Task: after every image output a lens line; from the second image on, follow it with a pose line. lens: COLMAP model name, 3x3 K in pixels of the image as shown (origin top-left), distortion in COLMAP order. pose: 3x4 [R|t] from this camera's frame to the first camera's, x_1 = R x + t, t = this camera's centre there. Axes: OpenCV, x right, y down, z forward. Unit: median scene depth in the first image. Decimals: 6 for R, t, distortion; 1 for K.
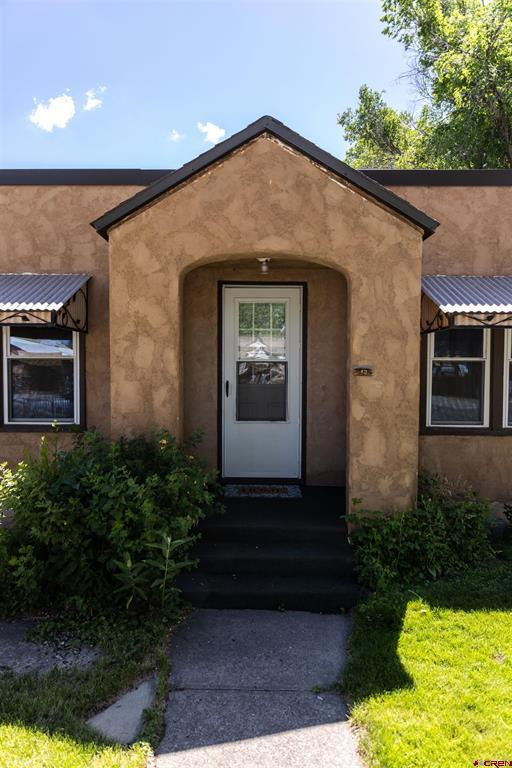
lens RADIAL K [[491.3, 0, 256.0], [0, 491.3, 384.0], [0, 0, 1]] dist [0.001289, 0.001525]
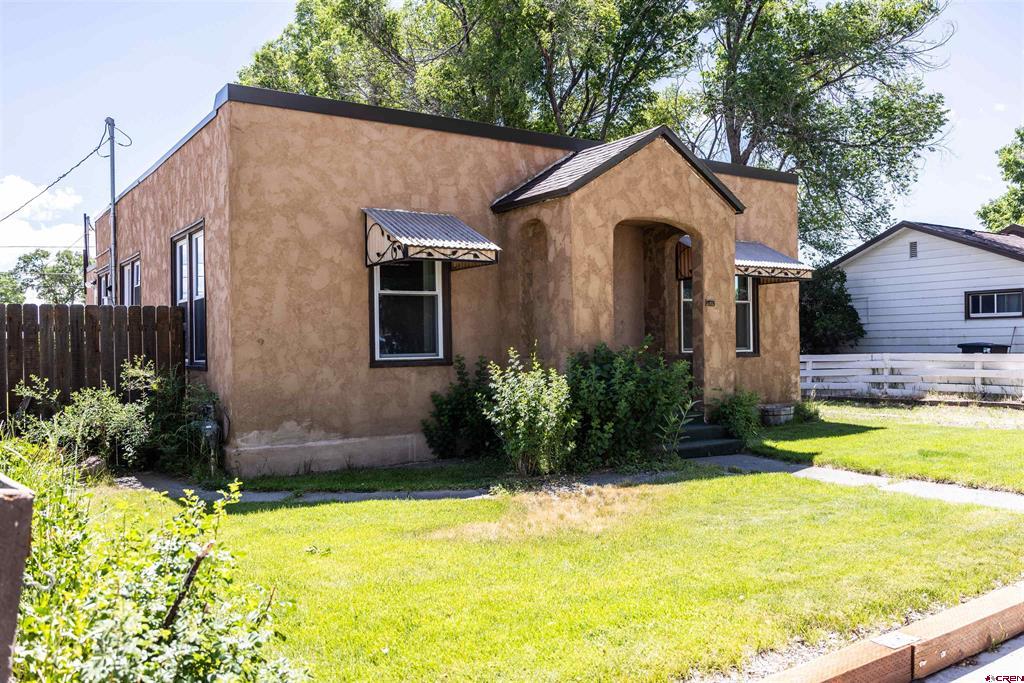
lens RADIAL K [[784.3, 0, 482.6], [0, 784.3, 337.5], [0, 0, 1]] dist [-0.007419, -0.000550]
pose [[0.842910, -0.011892, 0.537924, -1.604438], [0.034420, 0.998900, -0.031851, 0.127768], [-0.536953, 0.045363, 0.842392, -0.596775]]
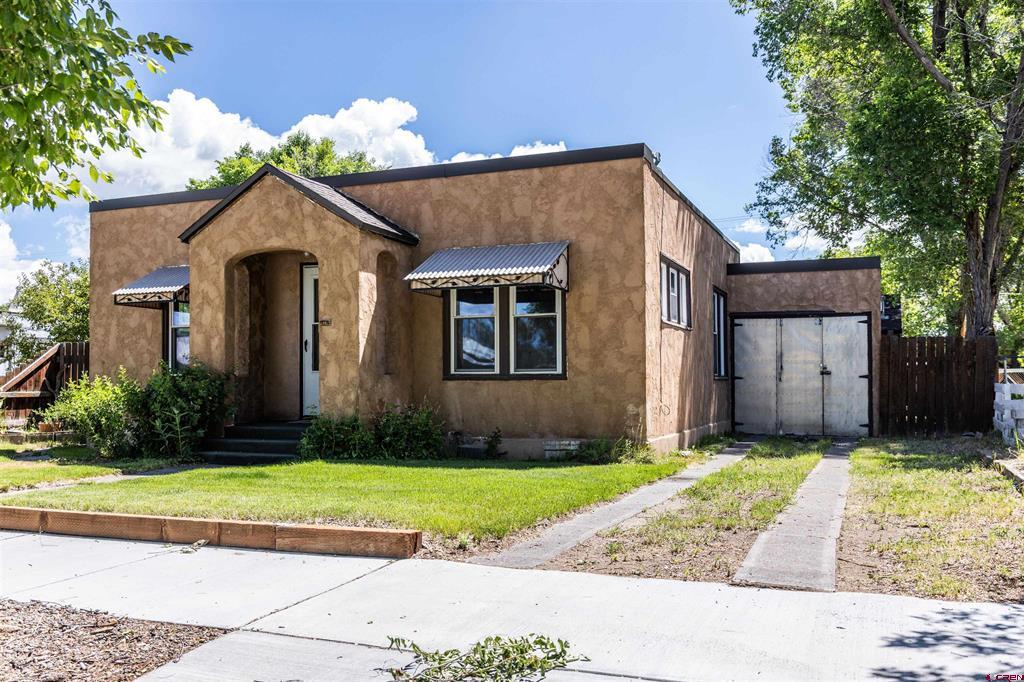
lens RADIAL K [[864.9, 0, 507.1], [0, 864.9, 359.8], [0, 0, 1]] dist [-0.006496, 0.001972]
pose [[0.937037, -0.017778, -0.348778, 1.638150], [-0.002182, 0.998386, -0.056752, 0.233286], [0.349224, 0.053940, 0.935486, -1.246781]]
